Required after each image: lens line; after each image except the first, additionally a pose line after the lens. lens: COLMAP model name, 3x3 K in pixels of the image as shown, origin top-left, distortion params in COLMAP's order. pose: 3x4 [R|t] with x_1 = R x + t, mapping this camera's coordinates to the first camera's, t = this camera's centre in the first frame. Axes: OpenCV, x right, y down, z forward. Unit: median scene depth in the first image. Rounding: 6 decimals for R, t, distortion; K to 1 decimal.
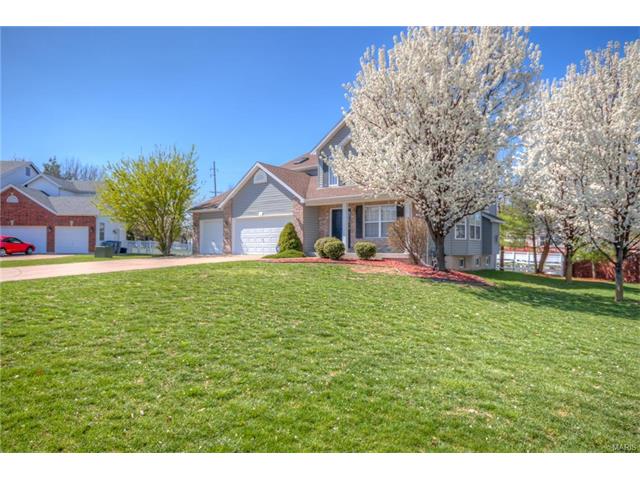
lens RADIAL K [[413.8, 0, 321.8], [0, 413.8, 238.9], [0, 0, 1]] dist [0.001074, -0.000527]
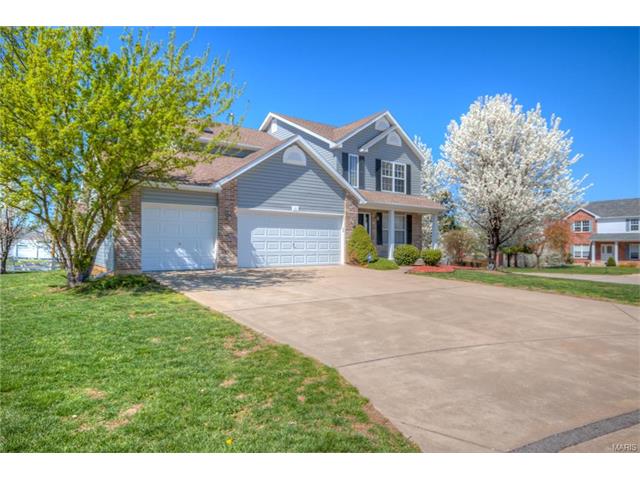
lens RADIAL K [[413.8, 0, 320.6], [0, 413.8, 242.4], [0, 0, 1]] dist [0.001074, -0.000527]
pose [[0.254831, 0.010524, 0.966928, -0.812954], [-0.016718, 0.999839, -0.006476, 0.000982], [-0.966841, -0.014515, 0.254966, 0.773700]]
